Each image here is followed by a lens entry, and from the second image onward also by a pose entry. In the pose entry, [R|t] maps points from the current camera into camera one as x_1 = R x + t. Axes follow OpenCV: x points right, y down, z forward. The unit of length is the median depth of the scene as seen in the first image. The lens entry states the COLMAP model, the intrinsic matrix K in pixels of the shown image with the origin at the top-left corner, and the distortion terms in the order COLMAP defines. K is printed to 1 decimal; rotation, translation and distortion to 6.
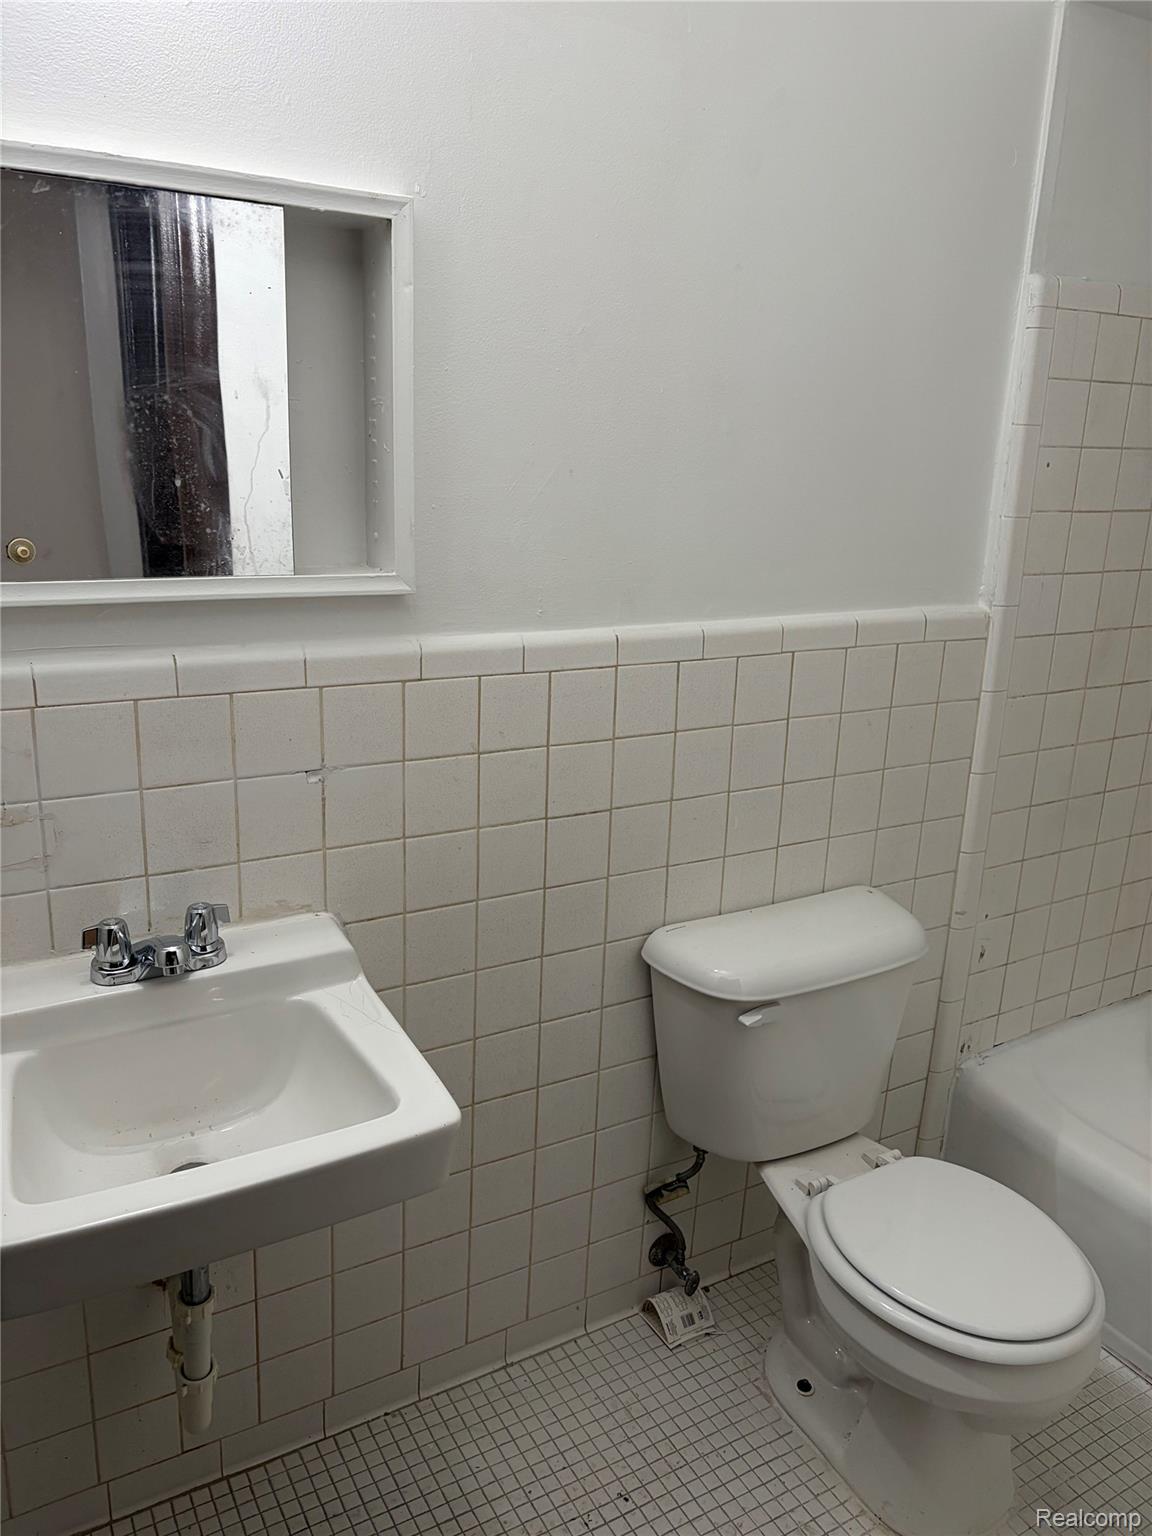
lens RADIAL K [[1167.1, 0, 576.0], [0, 1167.1, 768.0], [0, 0, 1]] dist [0.054588, -0.056319]
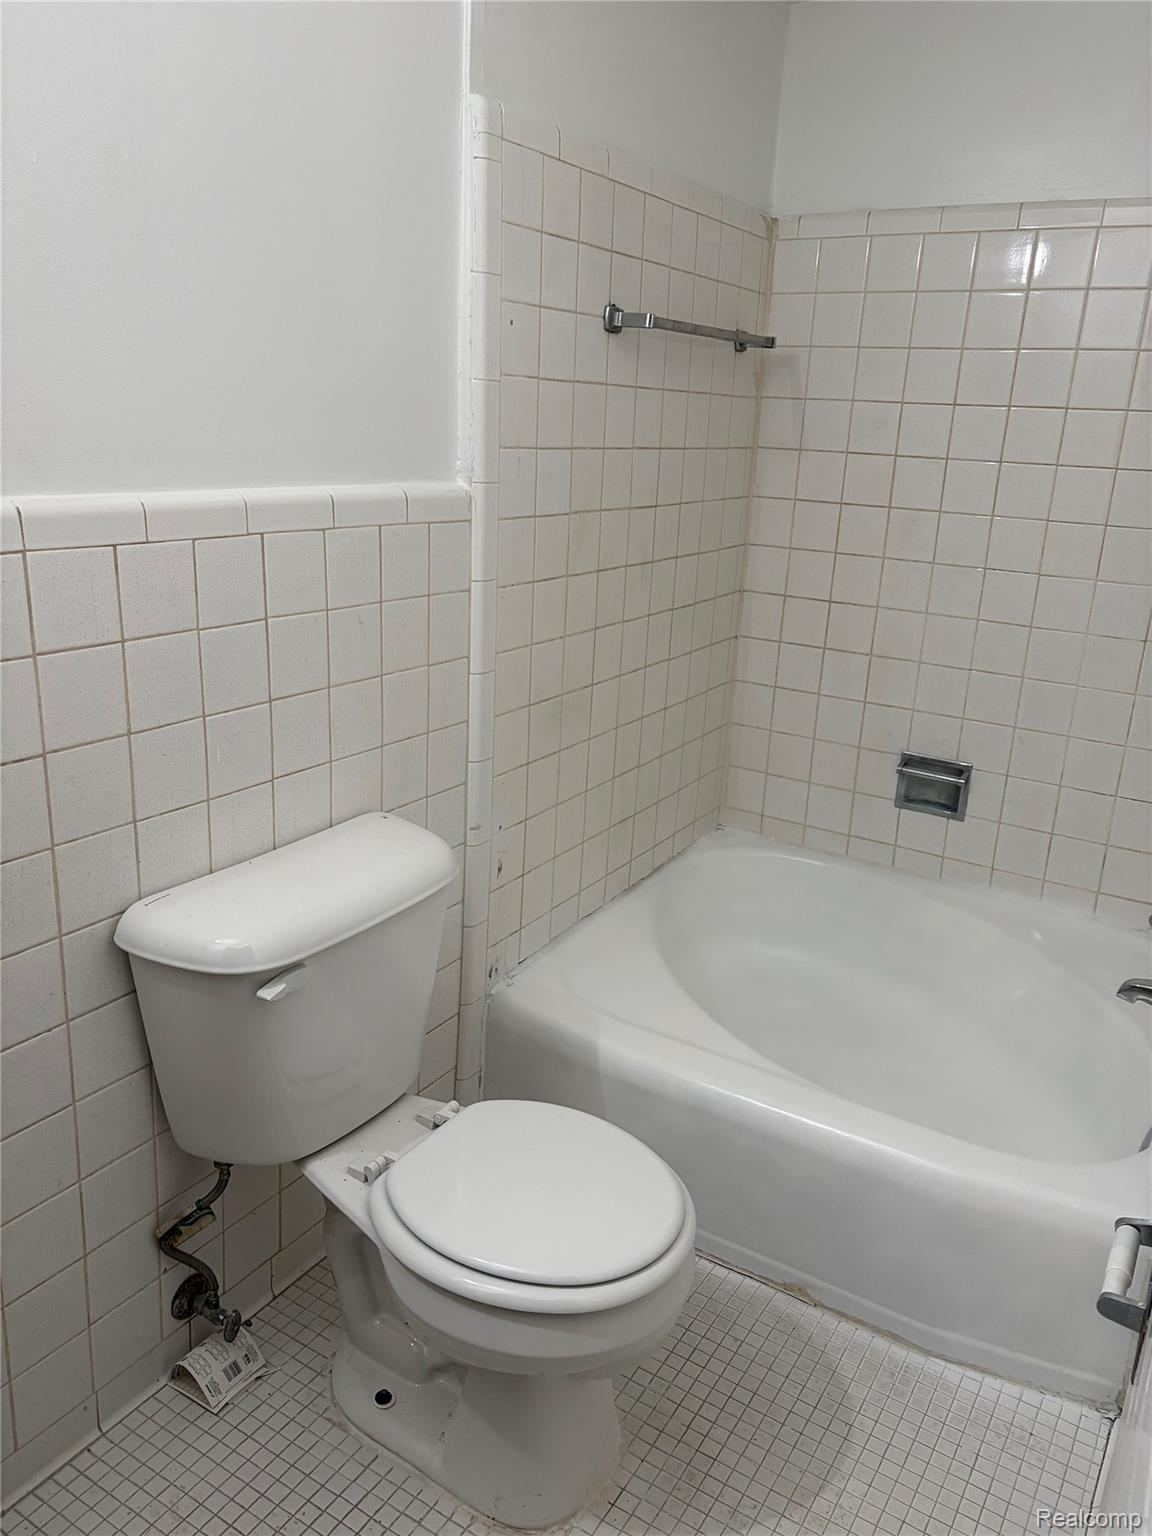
lens RADIAL K [[1167.1, 0, 576.0], [0, 1167.1, 768.0], [0, 0, 1]] dist [0.054588, -0.056319]
pose [[0.884477, -0.131572, 0.447649, -0.005925], [0.115802, 0.991300, 0.062557, 0.032346], [-0.451985, -0.003492, 0.892019, 0.168279]]
